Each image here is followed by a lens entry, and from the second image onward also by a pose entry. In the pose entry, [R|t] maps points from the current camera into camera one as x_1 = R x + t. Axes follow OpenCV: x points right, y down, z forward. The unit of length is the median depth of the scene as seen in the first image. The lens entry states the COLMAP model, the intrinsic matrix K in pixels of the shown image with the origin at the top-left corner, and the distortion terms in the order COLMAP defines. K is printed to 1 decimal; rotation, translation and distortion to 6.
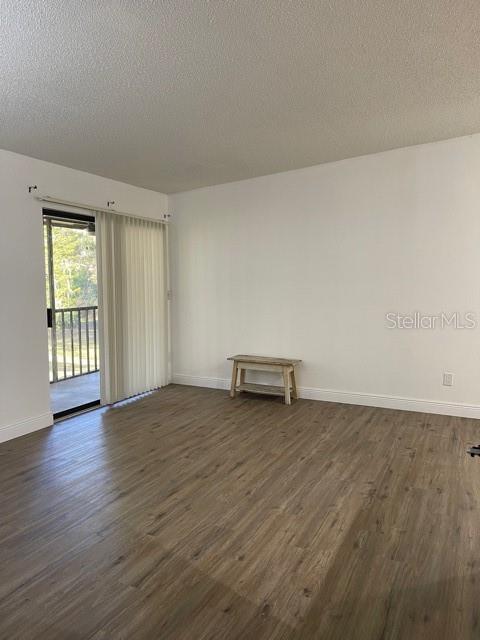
lens RADIAL K [[481.3, 0, 239.4], [0, 481.3, 318.8], [0, 0, 1]] dist [0.040776, -0.043988]
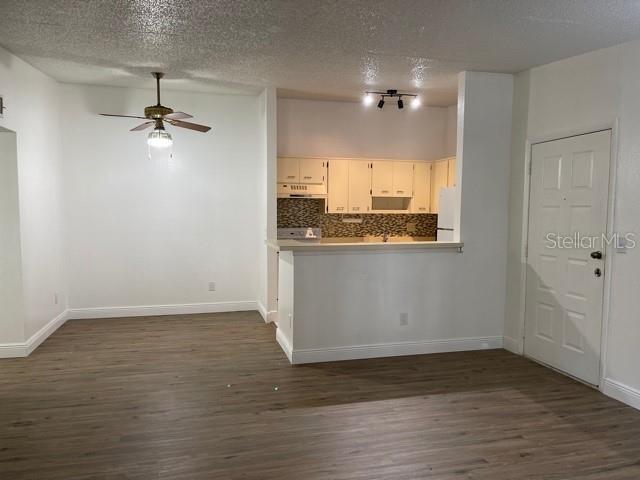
lens RADIAL K [[481.3, 0, 325.6], [0, 481.3, 242.2], [0, 0, 1]] dist [0.040776, -0.043988]
pose [[-0.658193, -0.049321, 0.751232, -0.548841], [0.063598, 0.990642, 0.120761, -0.128014], [-0.750158, 0.127261, -0.648897, 1.434703]]
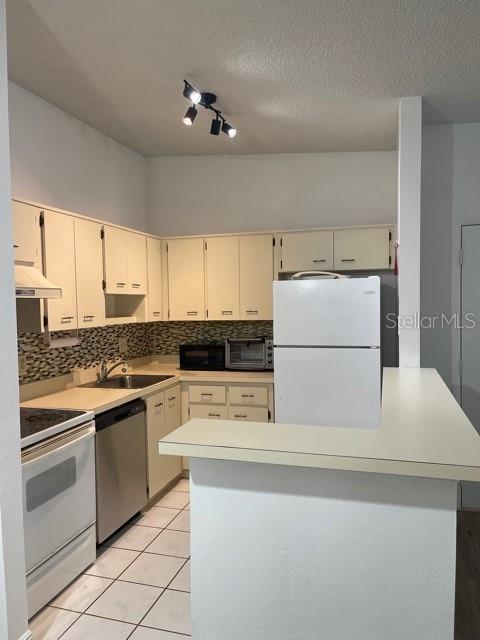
lens RADIAL K [[481.3, 0, 238.2], [0, 481.3, 320.9], [0, 0, 1]] dist [0.040776, -0.043988]
pose [[-0.987486, 0.026802, -0.155410, 0.718438], [0.007354, 0.992206, 0.124393, -0.131148], [0.157533, 0.121694, -0.979987, 1.039868]]
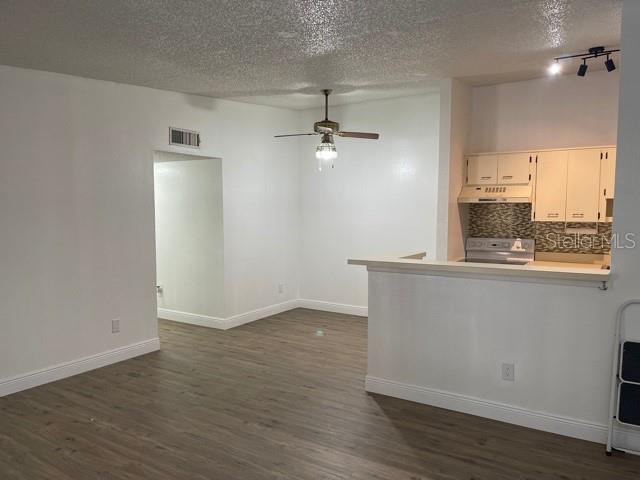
lens RADIAL K [[481.3, 0, 321.7], [0, 481.3, 240.6], [0, 0, 1]] dist [0.040776, -0.043988]
pose [[0.100797, -0.060034, 0.993094, -0.685070], [0.085394, 0.995016, 0.051483, -0.084195], [-0.991235, 0.079615, 0.105421, 0.663092]]
